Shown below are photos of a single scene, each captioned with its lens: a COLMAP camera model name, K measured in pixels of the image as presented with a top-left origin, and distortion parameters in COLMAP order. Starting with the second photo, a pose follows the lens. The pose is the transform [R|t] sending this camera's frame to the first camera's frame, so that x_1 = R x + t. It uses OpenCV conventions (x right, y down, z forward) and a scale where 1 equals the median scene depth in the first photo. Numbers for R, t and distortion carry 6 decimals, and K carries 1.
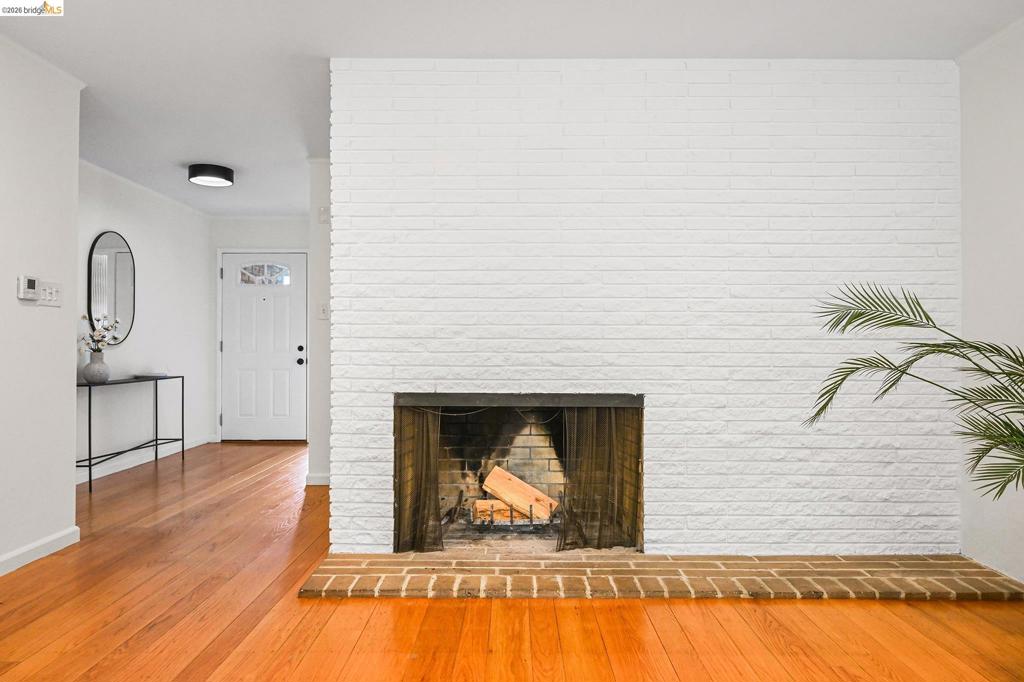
lens RADIAL K [[687.2, 0, 511.2], [0, 687.2, 340.4], [0, 0, 1]] dist [0.008699, 0.002844]
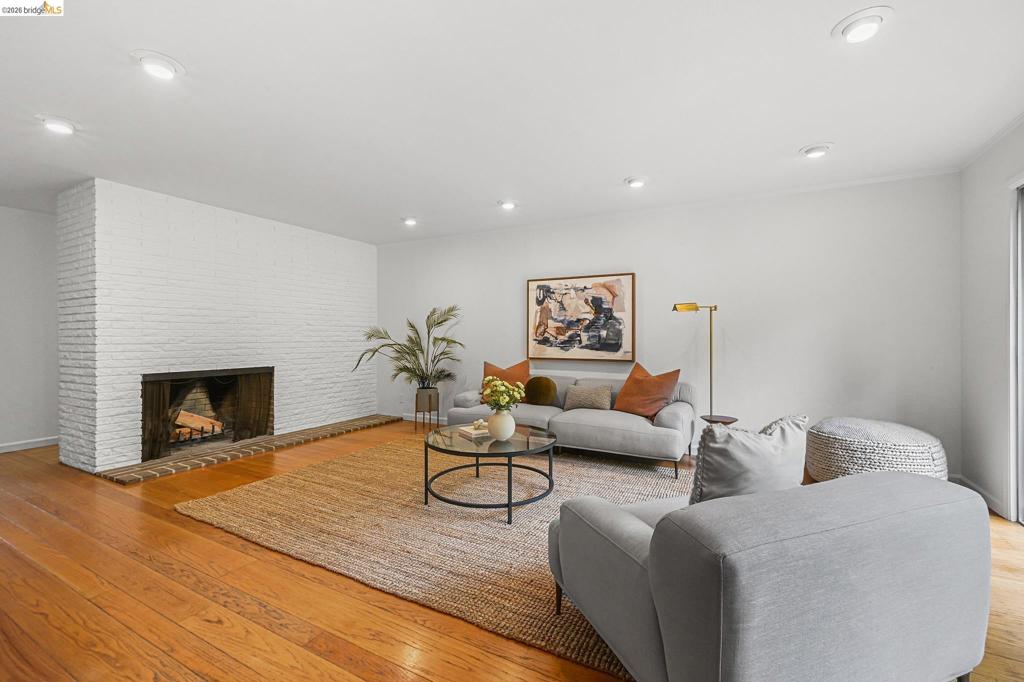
lens RADIAL K [[436.0, 0, 512.7], [0, 436.0, 334.0], [0, 0, 1]] dist [-0.003359, -0.000198]
pose [[0.478688, 0.002117, 0.877982, -0.707365], [-0.004279, 0.999991, -0.000078, -0.033632], [-0.877975, -0.003719, 0.478693, -0.402465]]
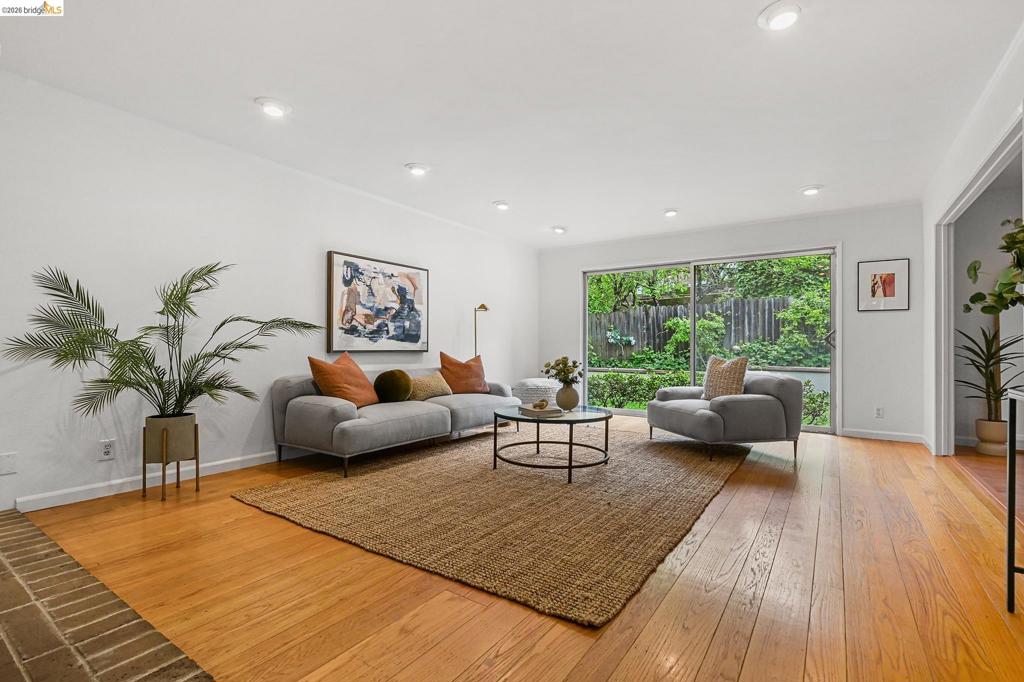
lens RADIAL K [[468.8, 0, 508.3], [0, 468.8, 342.2], [0, 0, 1]] dist [0.002618, 0.000452]
pose [[-0.818959, -0.005662, 0.573824, -0.471870], [-0.013753, 0.999858, -0.009763, 0.029429], [-0.573687, -0.015888, -0.818920, 1.020691]]
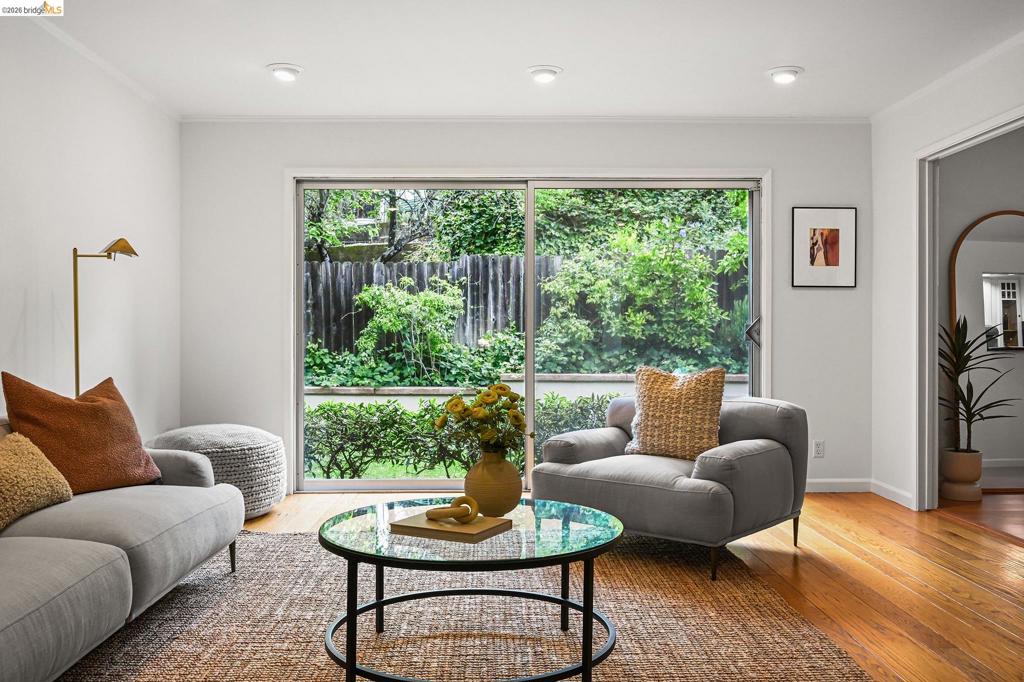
lens RADIAL K [[878.4, 0, 508.6], [0, 878.4, 332.9], [0, 0, 1]] dist [-0.008489, -0.006042]
pose [[-0.999932, -0.006070, -0.009974, 0.020664], [-0.005968, 0.999930, -0.010218, 0.012140], [0.010035, -0.010158, -0.999898, 0.873396]]
